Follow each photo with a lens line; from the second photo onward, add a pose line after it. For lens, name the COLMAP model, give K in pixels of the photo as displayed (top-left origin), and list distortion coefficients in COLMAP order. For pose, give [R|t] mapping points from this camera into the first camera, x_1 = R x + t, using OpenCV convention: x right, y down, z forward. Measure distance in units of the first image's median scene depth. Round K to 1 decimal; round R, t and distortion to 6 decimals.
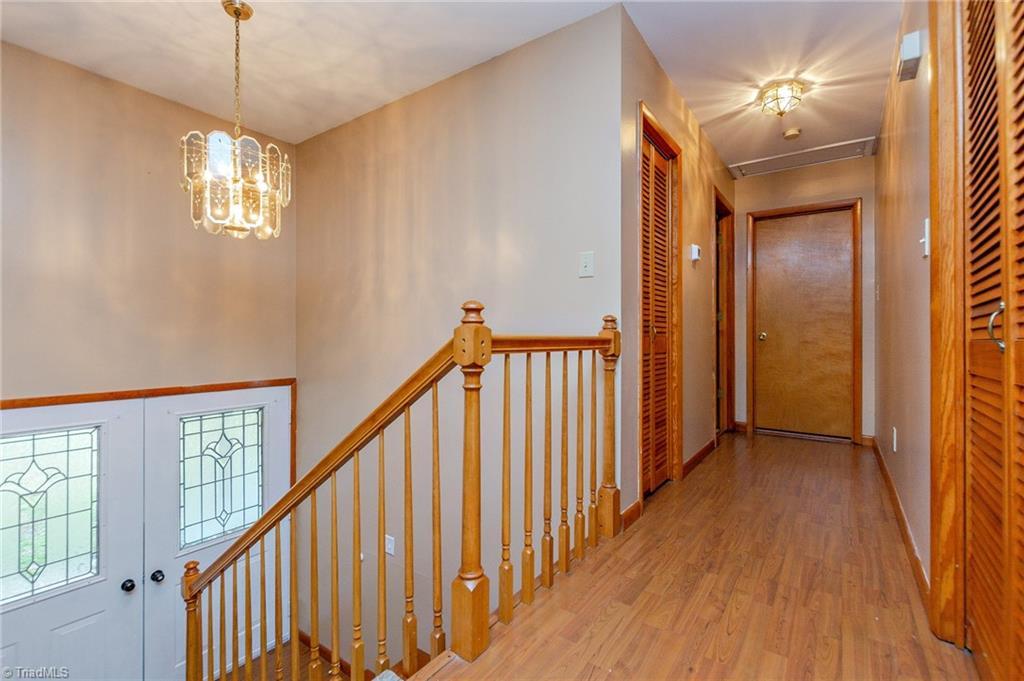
lens RADIAL K [[460.0, 0, 507.1], [0, 460.0, 336.0], [0, 0, 1]] dist [-0.000746, -0.000750]
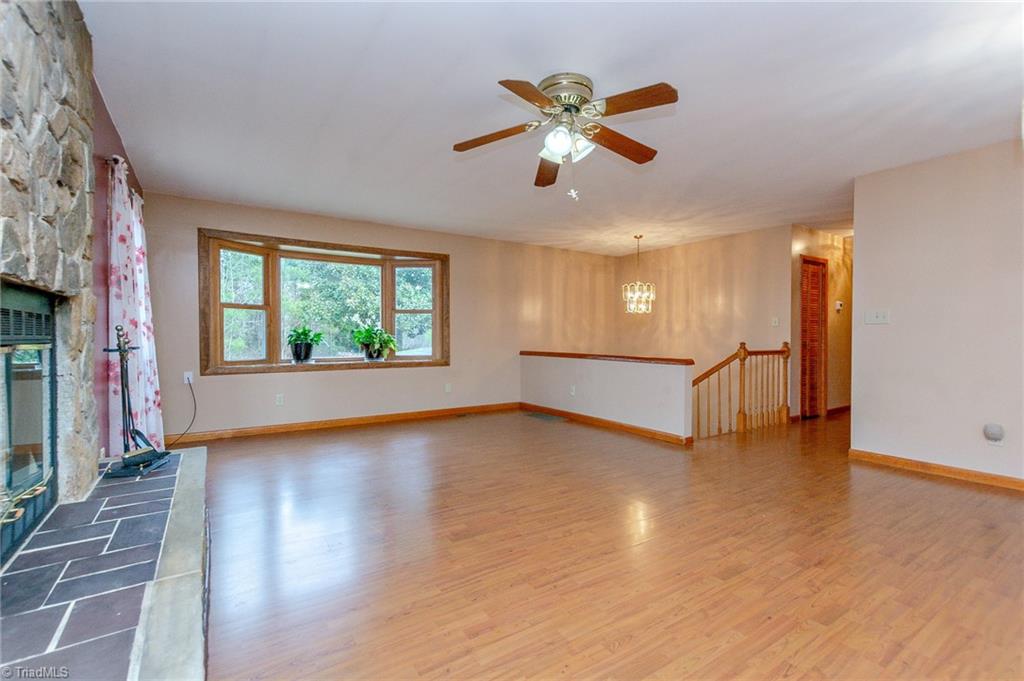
lens RADIAL K [[459.0, 0, 486.9], [0, 459.0, 337.8], [0, 0, 1]] dist [0.003462, 0.000116]
pose [[0.926457, 0.000221, -0.376400, -0.360459], [0.002443, 0.999975, 0.006600, -0.083982], [0.376392, -0.007035, 0.926434, -2.024436]]
